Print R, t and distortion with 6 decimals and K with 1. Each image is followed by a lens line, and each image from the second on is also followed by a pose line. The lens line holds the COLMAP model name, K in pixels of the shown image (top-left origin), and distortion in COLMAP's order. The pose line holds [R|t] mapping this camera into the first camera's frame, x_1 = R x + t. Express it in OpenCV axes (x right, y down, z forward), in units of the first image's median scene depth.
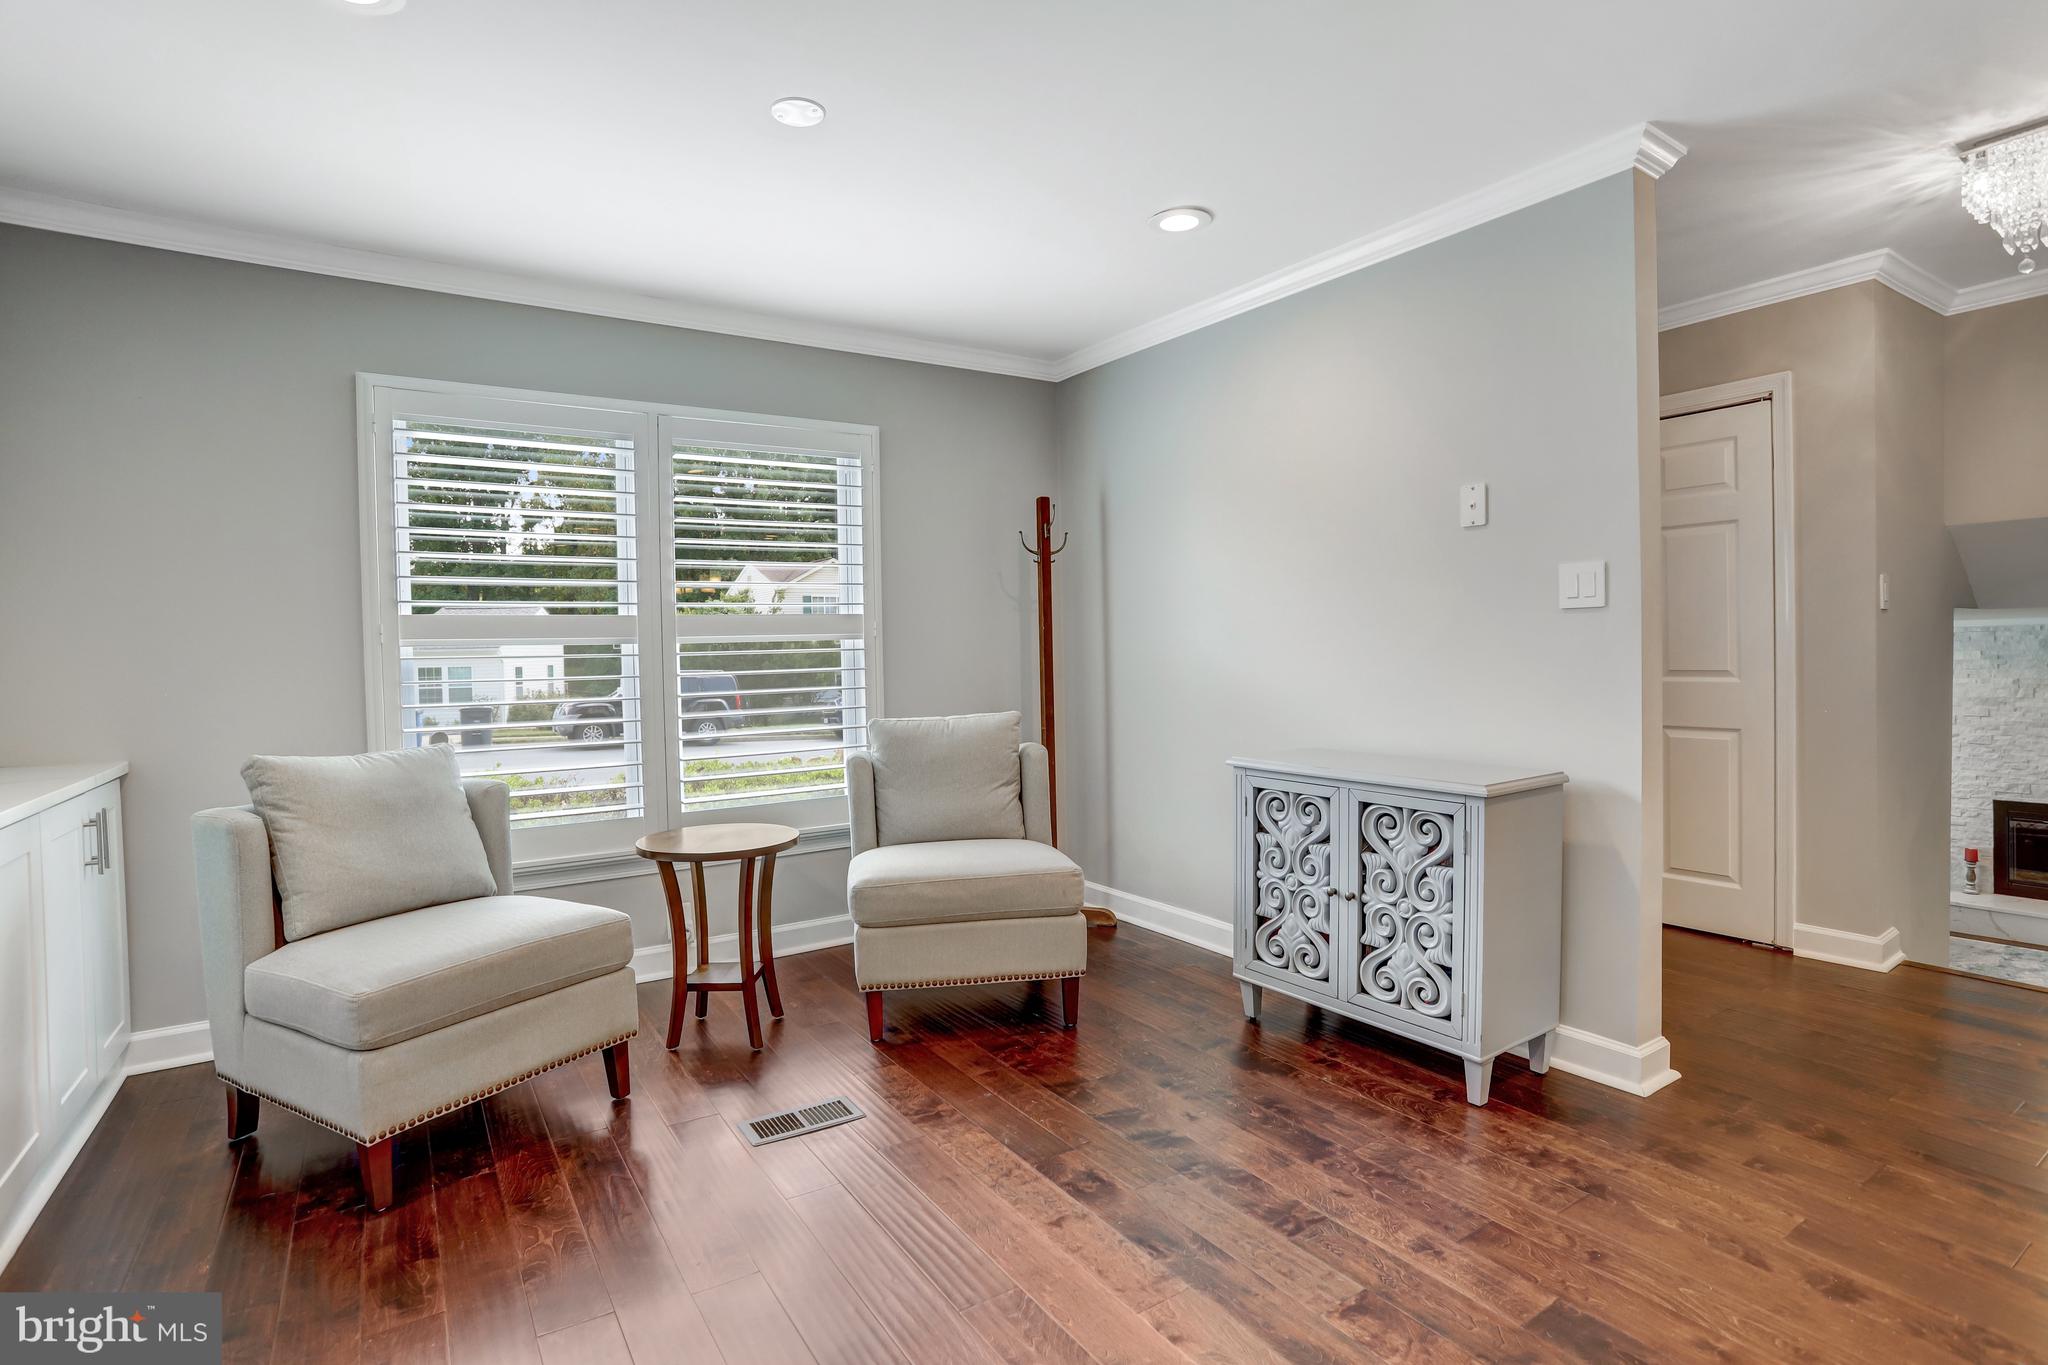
lens RADIAL K [[1002.2, 0, 1017.2], [0, 1002.2, 675.2], [0, 0, 1]] dist [-0.063409, 0.024740]
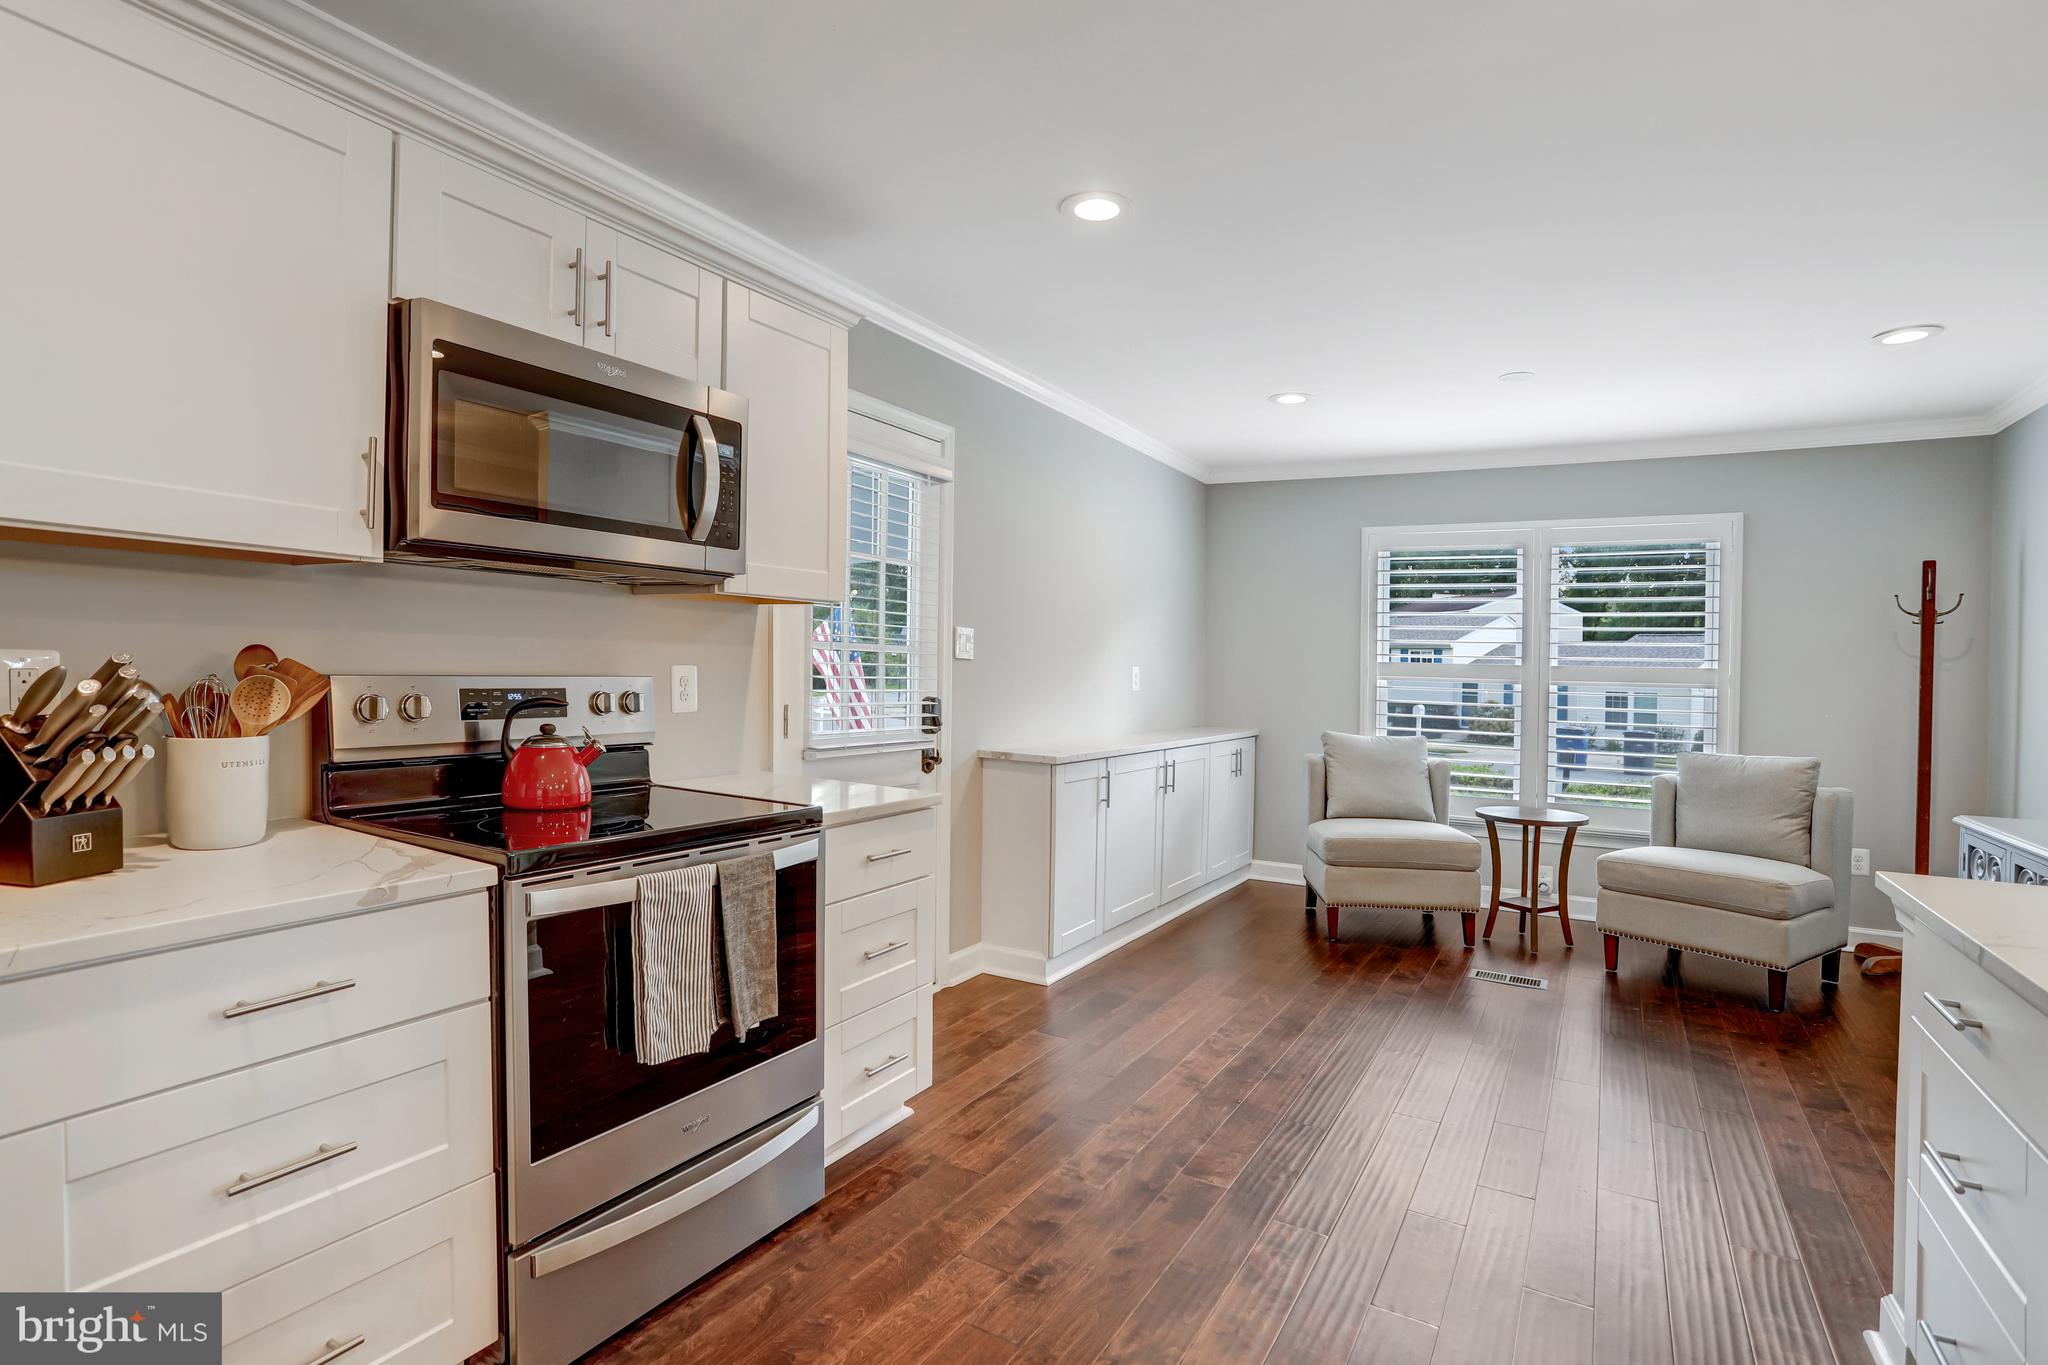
lens RADIAL K [[1002.2, 0, 999.8], [0, 1002.2, 672.8], [0, 0, 1]] dist [-0.063409, 0.024740]
pose [[0.430521, 0.035837, -0.901869, 0.817040], [-0.057666, 0.998262, 0.012139, -0.028391], [0.900736, 0.046782, 0.431839, -0.457355]]
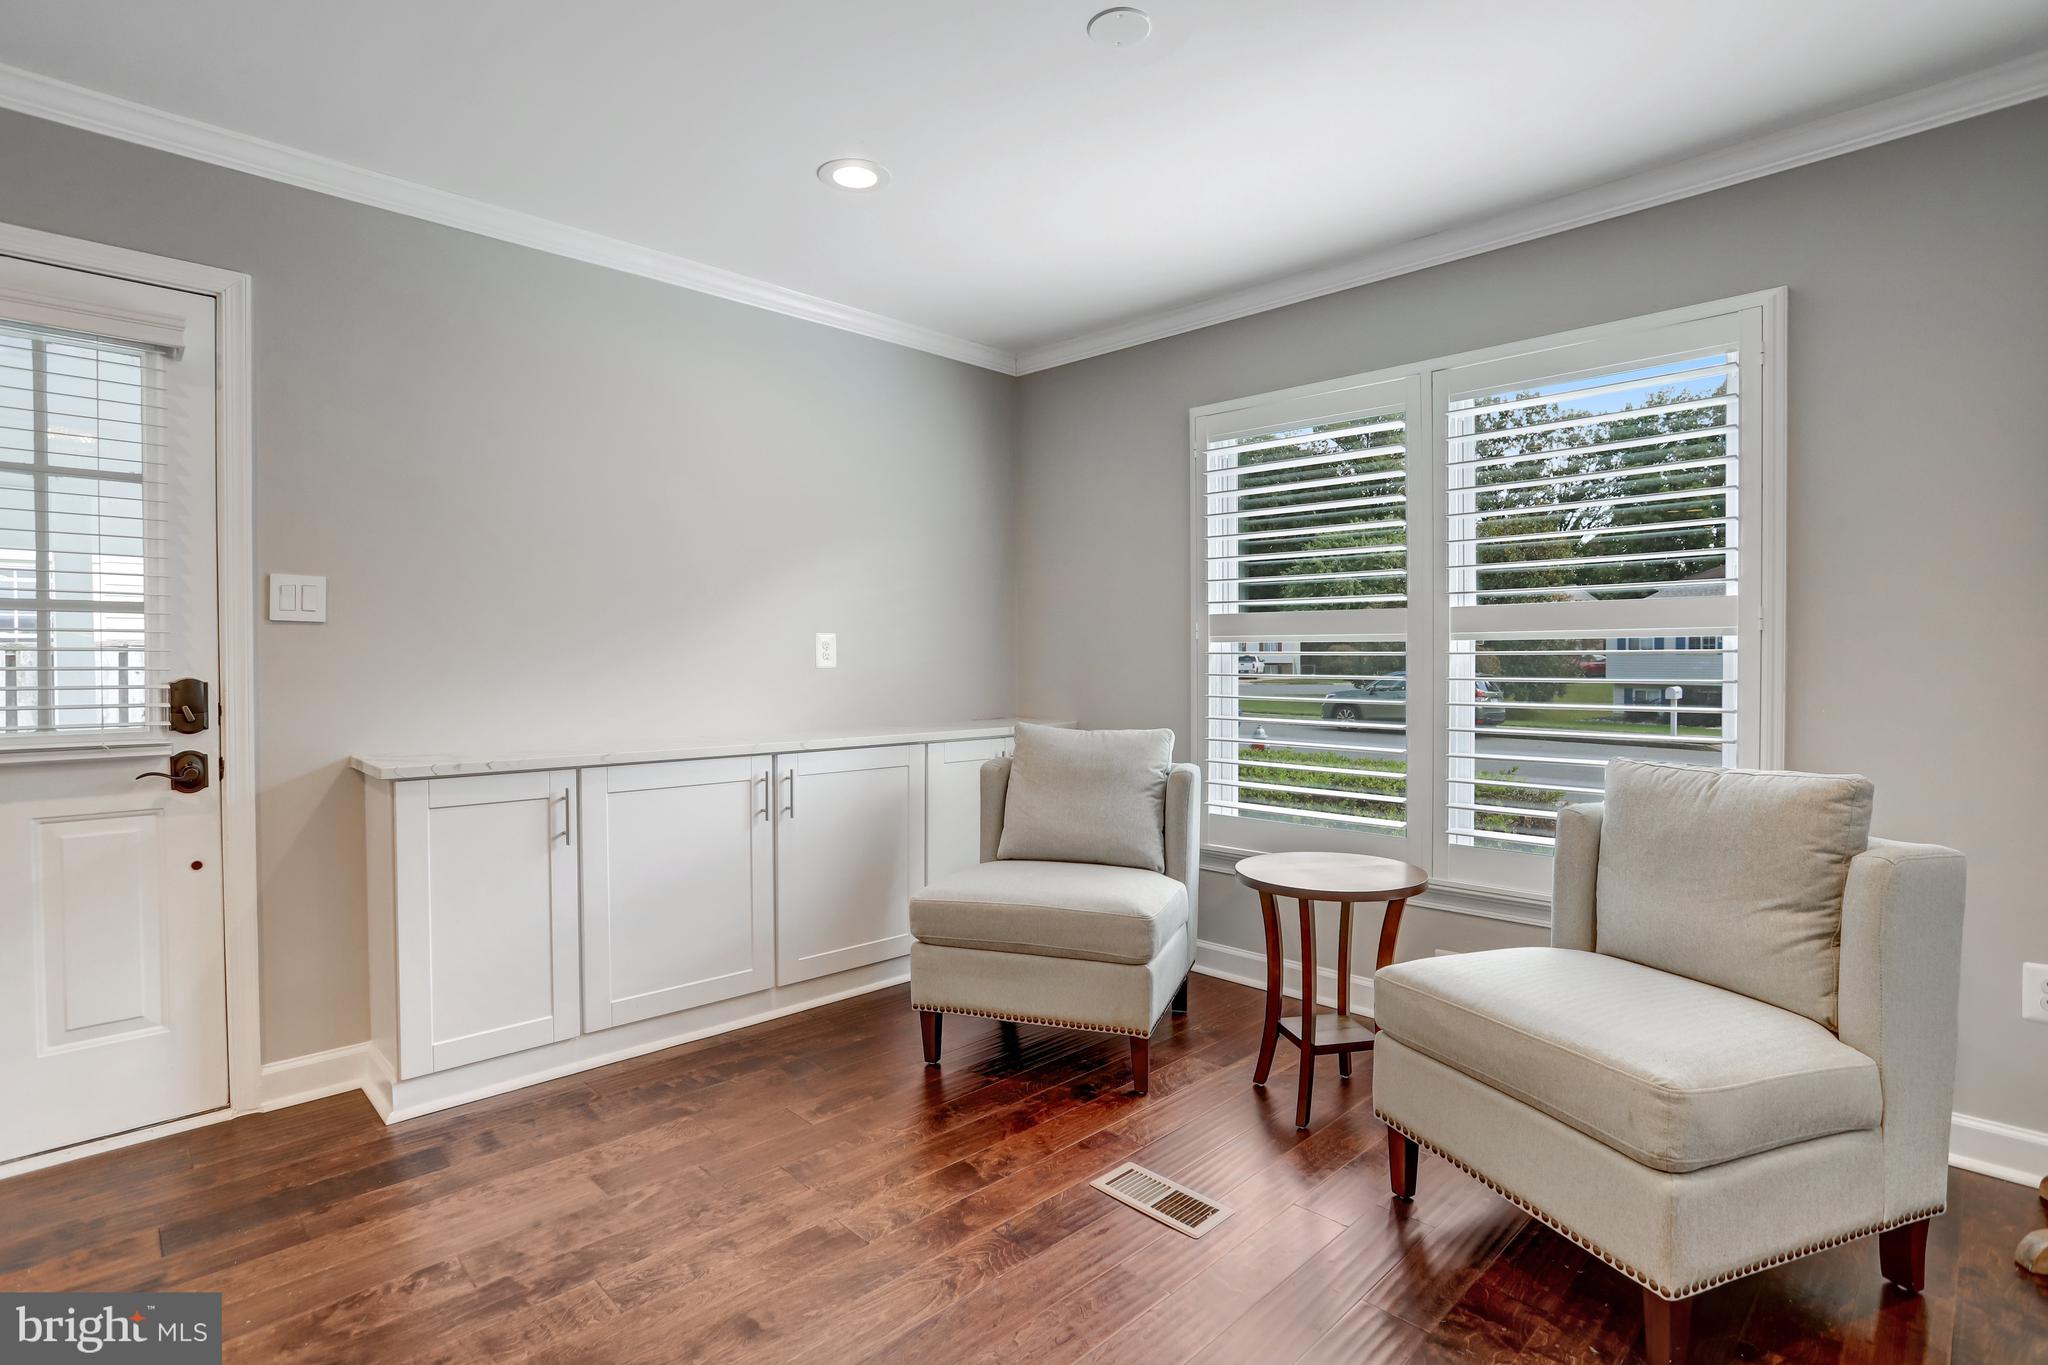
lens RADIAL K [[1002.2, 0, 1018.6], [0, 1002.2, 669.4], [0, 0, 1]] dist [-0.063409, 0.024740]
pose [[0.193666, 0.032939, -0.980514, 0.544661], [-0.027130, 0.999234, 0.028210, -0.028122], [0.980692, 0.021138, 0.194411, 0.657107]]
